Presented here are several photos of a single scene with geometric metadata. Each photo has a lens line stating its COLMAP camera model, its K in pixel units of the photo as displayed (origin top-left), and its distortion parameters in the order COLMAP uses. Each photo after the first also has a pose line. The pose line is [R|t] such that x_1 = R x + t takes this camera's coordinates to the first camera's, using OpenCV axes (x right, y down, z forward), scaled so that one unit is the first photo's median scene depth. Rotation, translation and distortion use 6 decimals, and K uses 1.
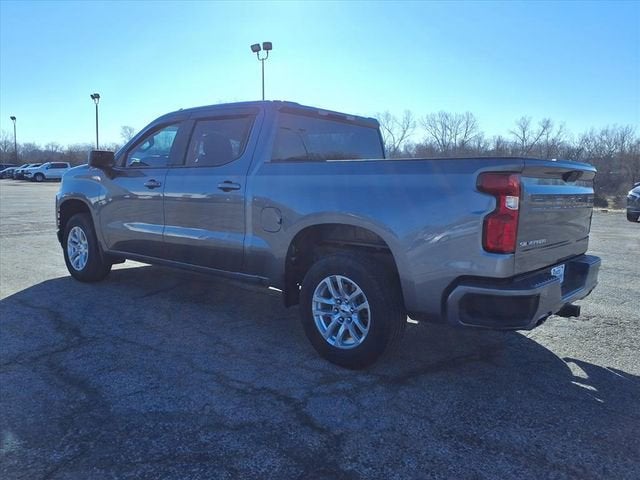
lens RADIAL K [[513.5, 0, 320.0], [0, 513.5, 240.0], [0, 0, 1]] dist [0.059811, -0.086359]
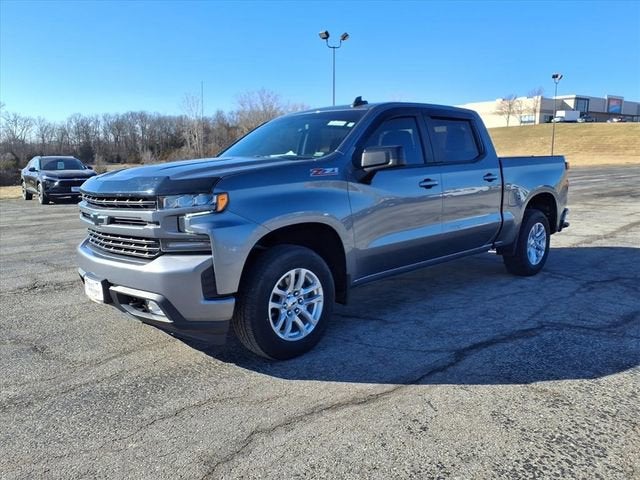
lens RADIAL K [[513.5, 0, 320.0], [0, 513.5, 240.0], [0, 0, 1]] dist [0.059811, -0.086359]
pose [[0.107771, -0.174504, 0.978741, -1.474471], [0.138521, 0.977507, 0.159032, -0.212821], [-0.984478, 0.118437, 0.129520, 1.252249]]
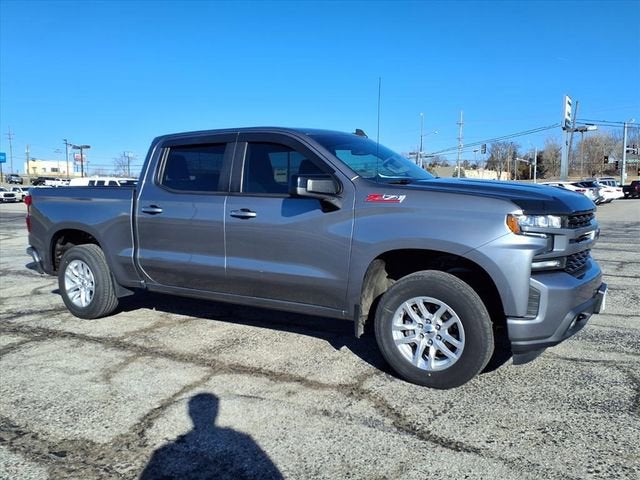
lens RADIAL K [[513.5, 0, 320.0], [0, 513.5, 240.0], [0, 0, 1]] dist [0.059811, -0.086359]
pose [[-0.987910, 0.009432, -0.154741, -0.070023], [-0.025806, 0.974216, 0.224136, -0.333112], [0.152865, 0.225419, -0.962195, 2.503987]]
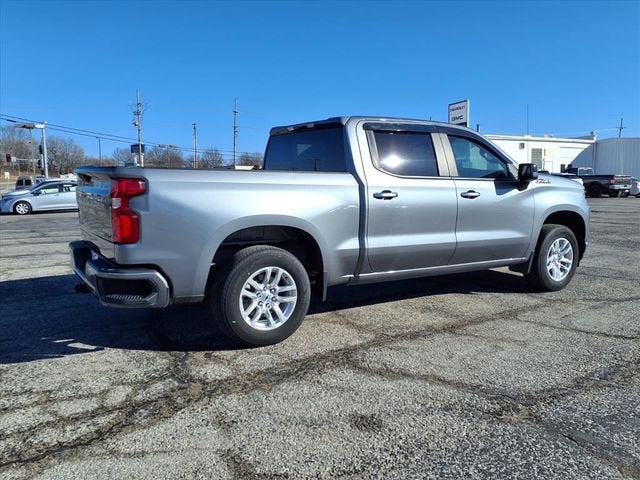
lens RADIAL K [[513.5, 0, 320.0], [0, 513.5, 240.0], [0, 0, 1]] dist [0.059811, -0.086359]
pose [[-0.301194, 0.090366, -0.949271, 1.166685], [-0.122087, 0.983652, 0.132376, -0.170221], [0.945715, 0.155765, -0.285238, 1.558634]]
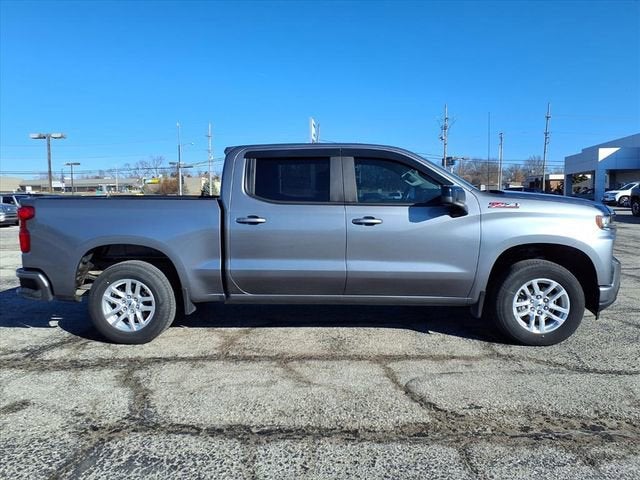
lens RADIAL K [[513.5, 0, 320.0], [0, 513.5, 240.0], [0, 0, 1]] dist [0.059811, -0.086359]
pose [[-0.791018, 0.043149, -0.610269, 0.670211], [-0.082249, 0.980954, 0.175969, -0.302611], [0.606239, 0.189389, -0.772403, 2.317977]]
